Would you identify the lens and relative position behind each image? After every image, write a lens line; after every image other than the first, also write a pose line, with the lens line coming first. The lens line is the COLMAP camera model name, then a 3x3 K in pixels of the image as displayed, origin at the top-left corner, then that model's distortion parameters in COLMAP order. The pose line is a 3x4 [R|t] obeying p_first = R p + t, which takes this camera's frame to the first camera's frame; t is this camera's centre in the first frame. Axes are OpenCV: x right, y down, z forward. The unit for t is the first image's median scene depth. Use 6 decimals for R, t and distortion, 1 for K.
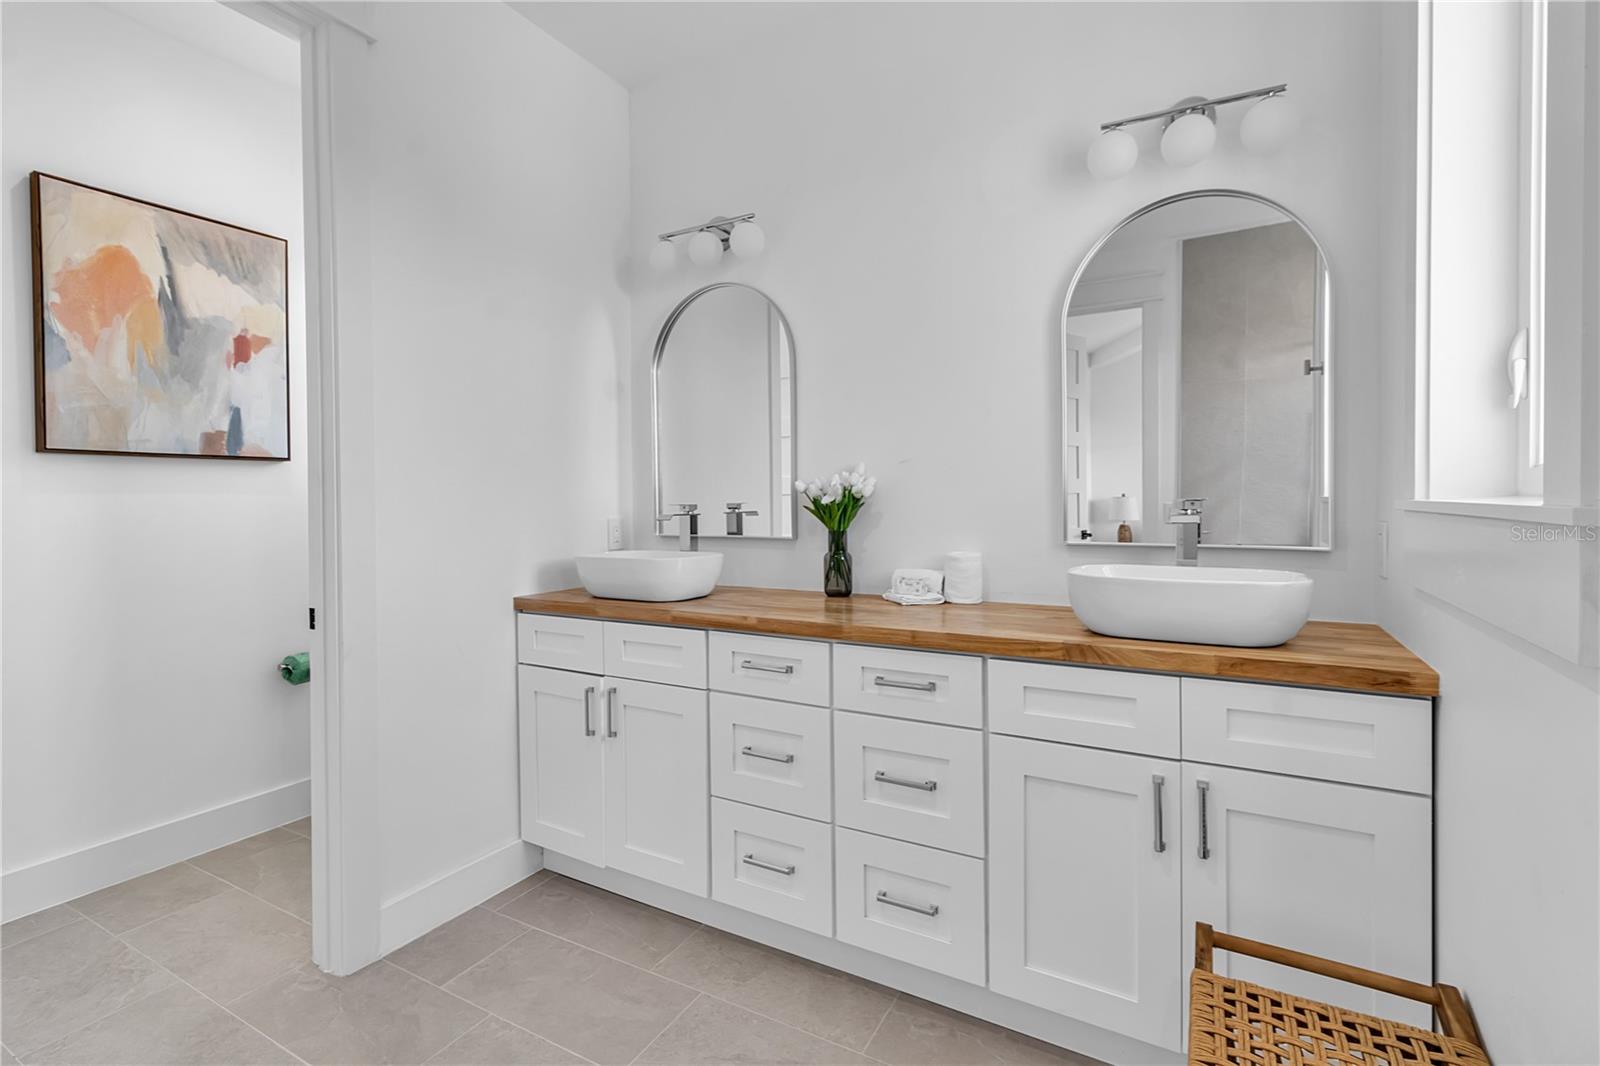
lens RADIAL K [[737.8, 0, 784.8], [0, 737.8, 515.9], [0, 0, 1]] dist [0.006086, -0.000830]
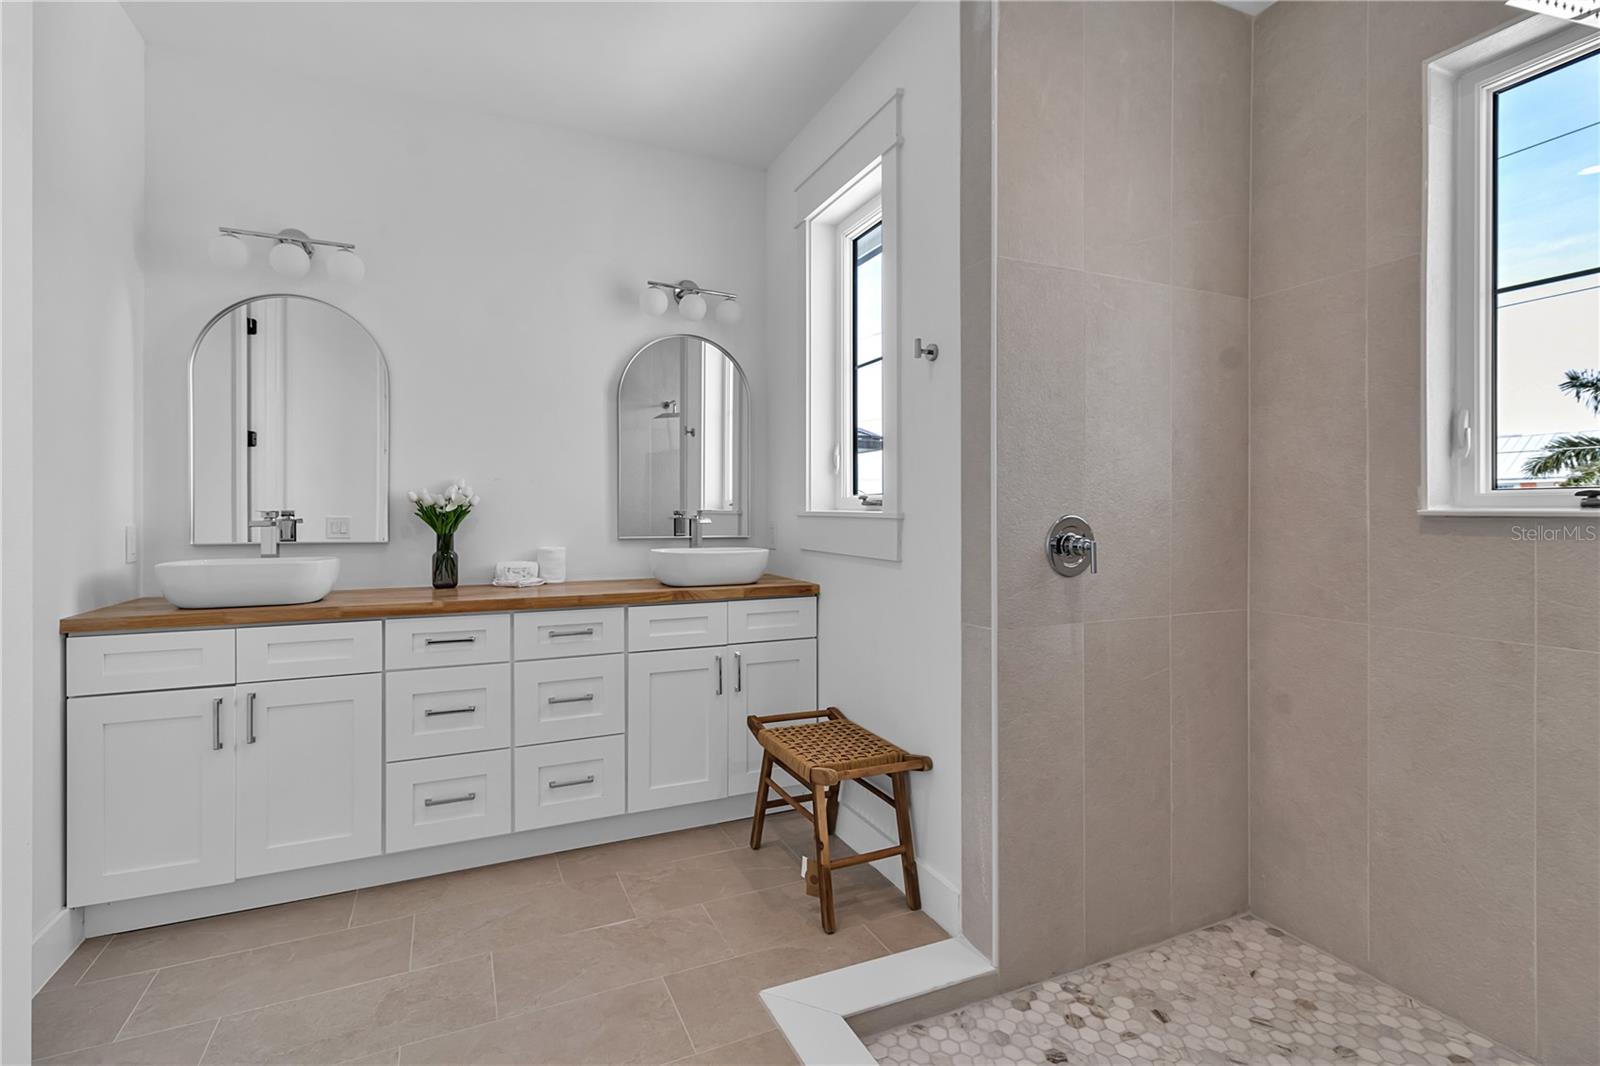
lens RADIAL K [[737.8, 0, 789.9], [0, 737.8, 522.2], [0, 0, 1]] dist [0.006086, -0.000830]
pose [[0.588569, -0.002433, 0.808443, -0.634860], [0.010858, 0.999929, -0.004896, 0.014424], [-0.808374, 0.011660, 0.588554, -0.185975]]
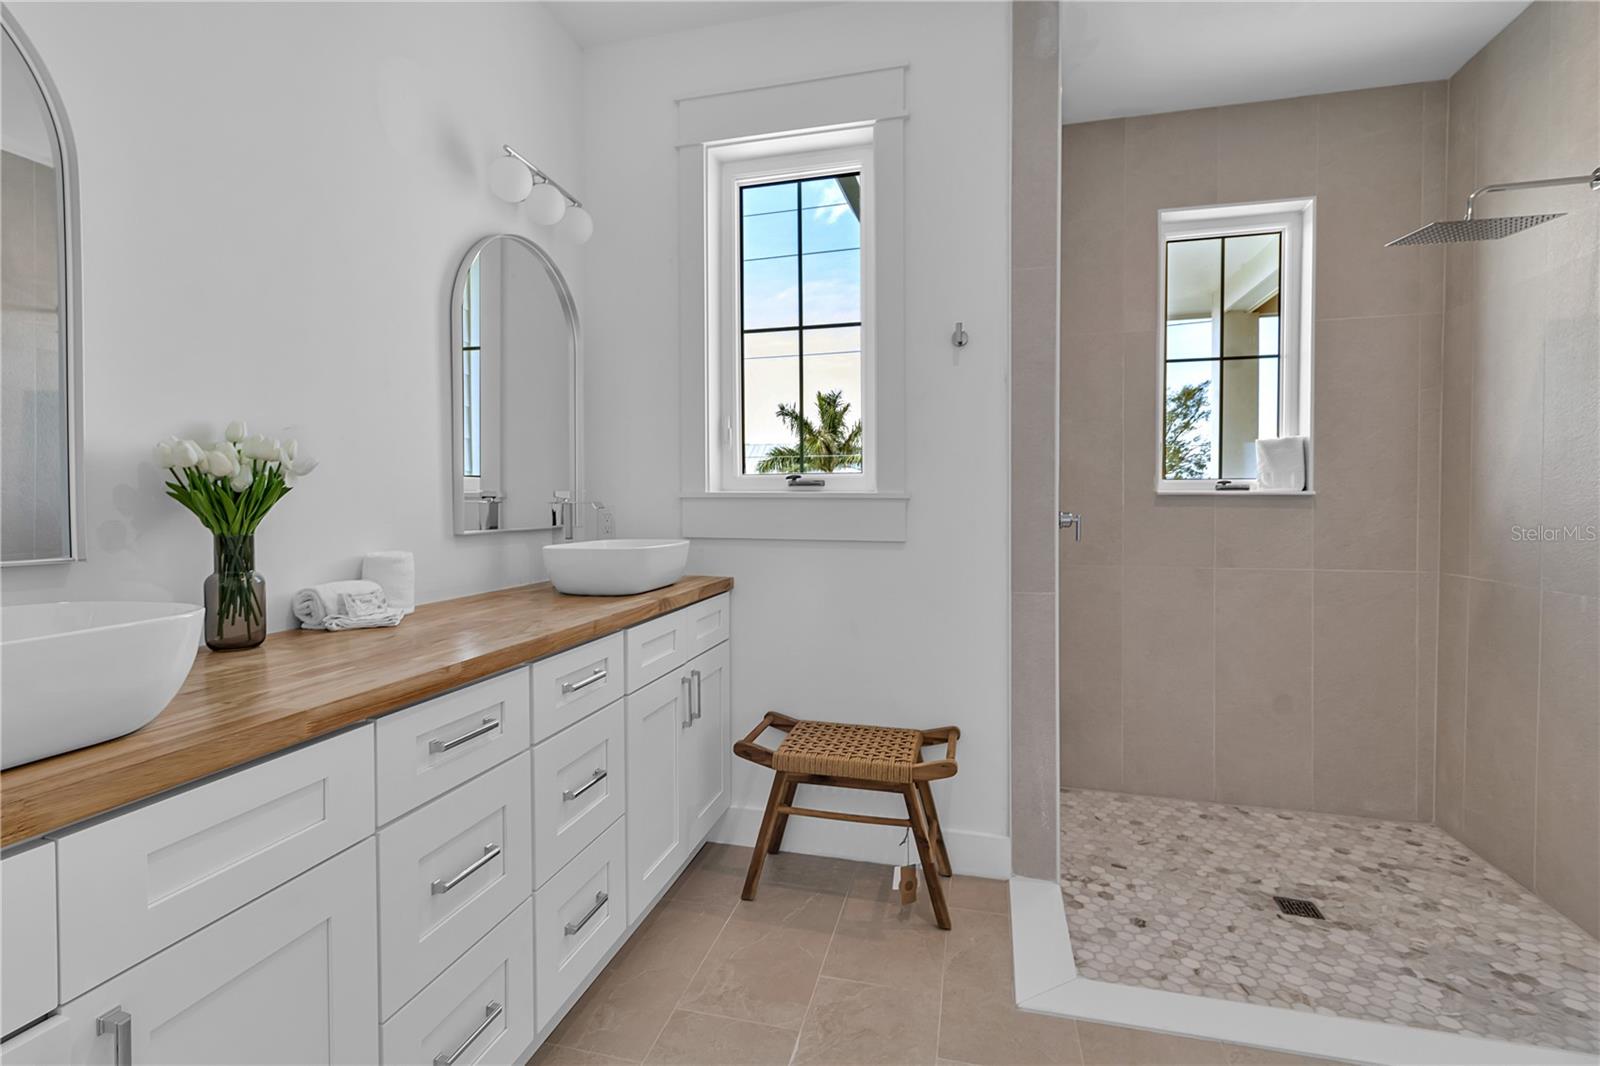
lens RADIAL K [[737.8, 0, 780.9], [0, 737.8, 521.1], [0, 0, 1]] dist [0.006086, -0.000830]
pose [[-0.254118, -0.019418, 0.966978, -0.661244], [0.025373, 0.999321, 0.026735, 0.004615], [-0.966840, 0.031329, -0.253453, 0.811201]]
